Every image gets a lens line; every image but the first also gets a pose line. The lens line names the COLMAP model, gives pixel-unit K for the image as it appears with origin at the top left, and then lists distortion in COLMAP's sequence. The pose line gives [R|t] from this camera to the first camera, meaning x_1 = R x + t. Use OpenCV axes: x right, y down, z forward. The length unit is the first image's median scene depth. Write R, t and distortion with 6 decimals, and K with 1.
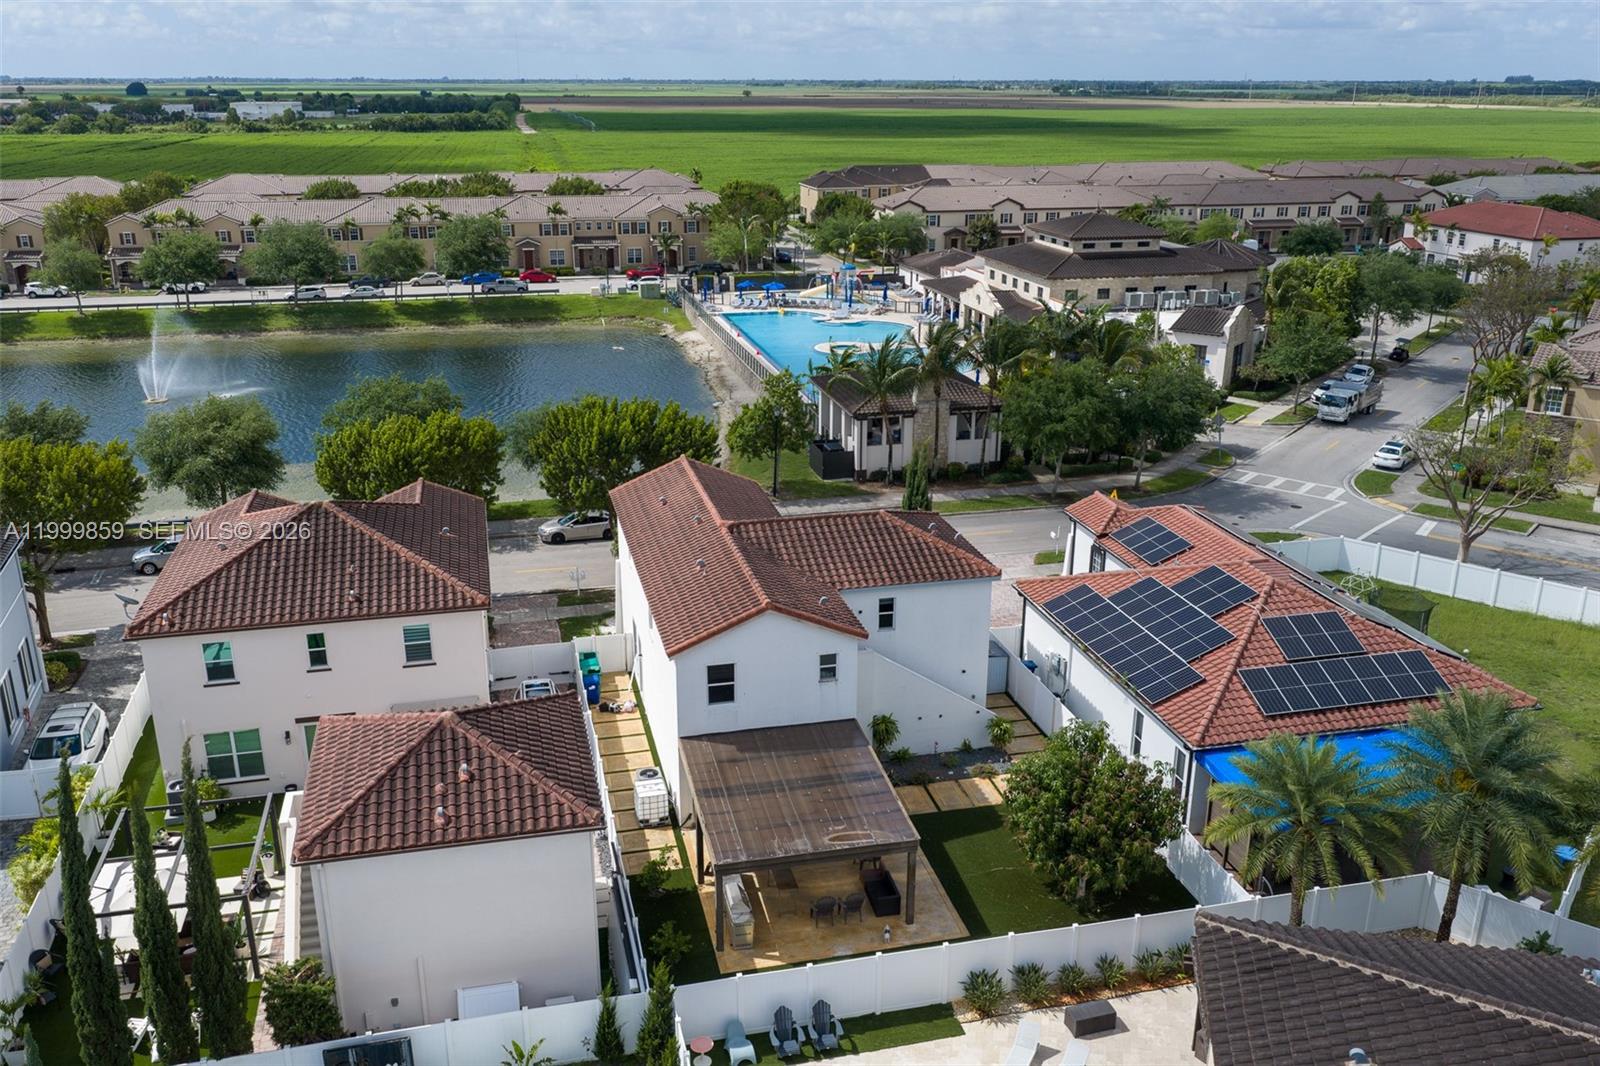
lens RADIAL K [[1314.3, 0, 800.0], [0, 1314.3, 533.0], [0, 0, 1]] dist [0.014694, -0.022061]
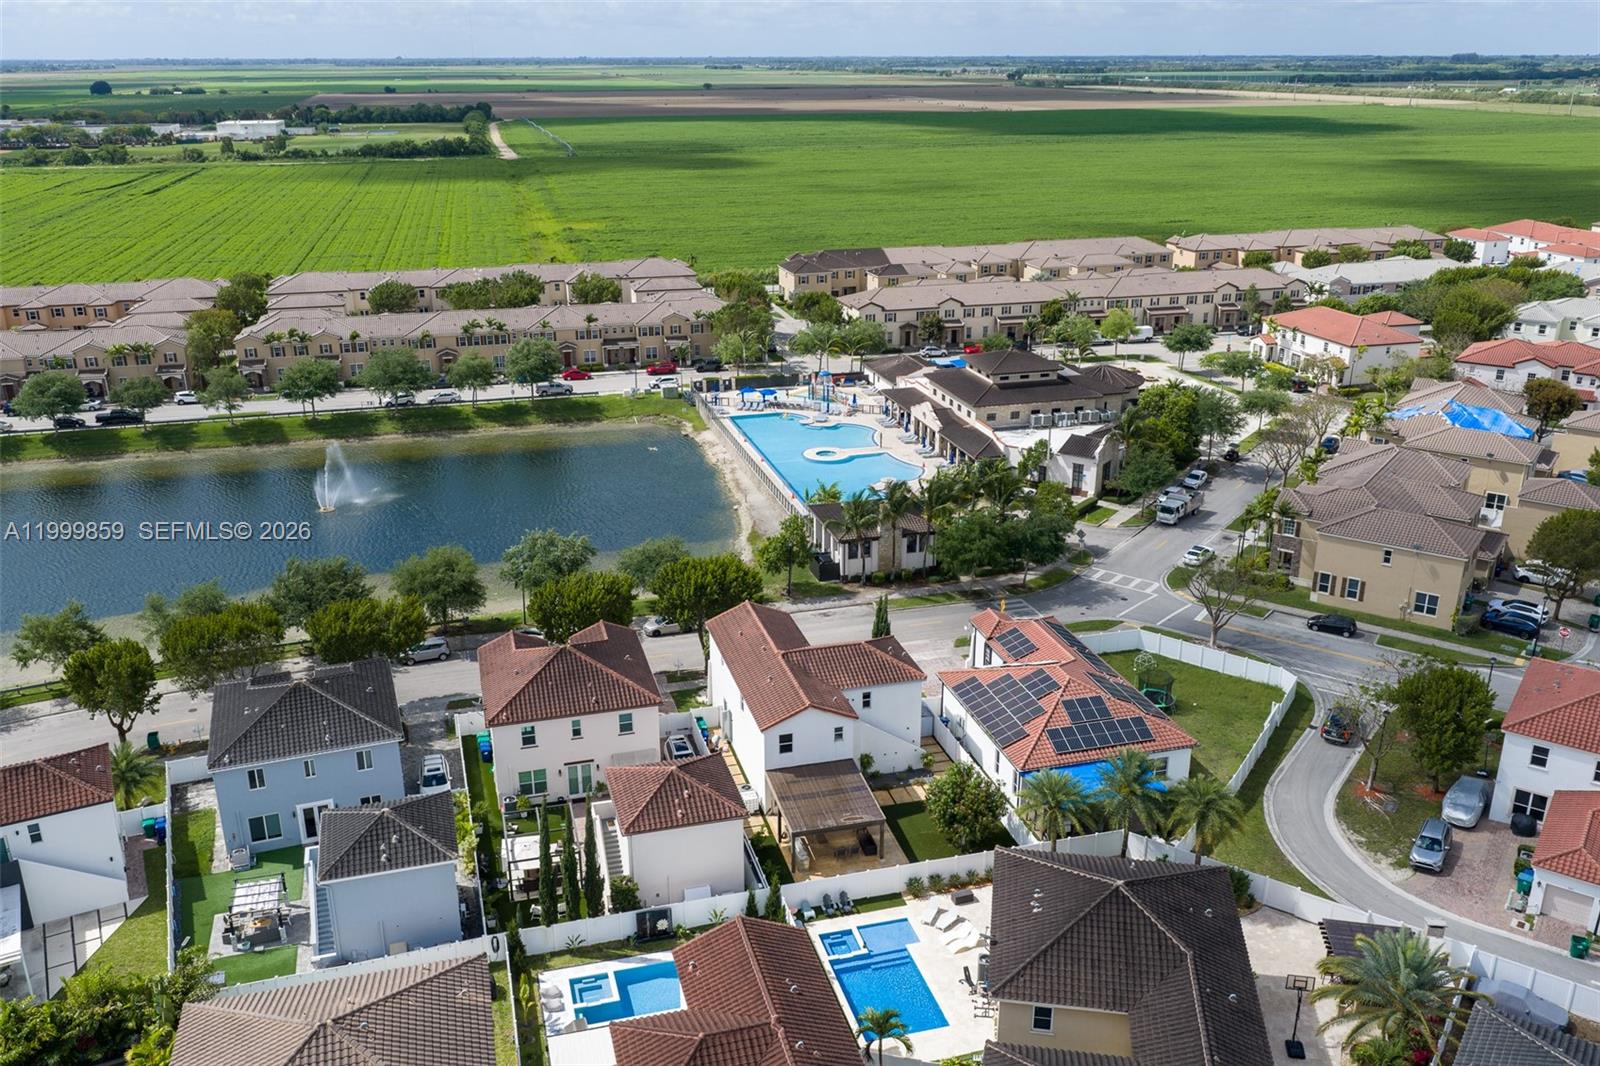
lens RADIAL K [[1295.3, 0, 800.0], [0, 1295.3, 533.0], [0, 0, 1]] dist [0.022558, -0.007375]
pose [[0.999531, -0.015716, 0.026286, -0.049399], [0.015342, 0.999779, 0.014366, -0.135607], [-0.026506, -0.013956, 0.999551, -0.563297]]
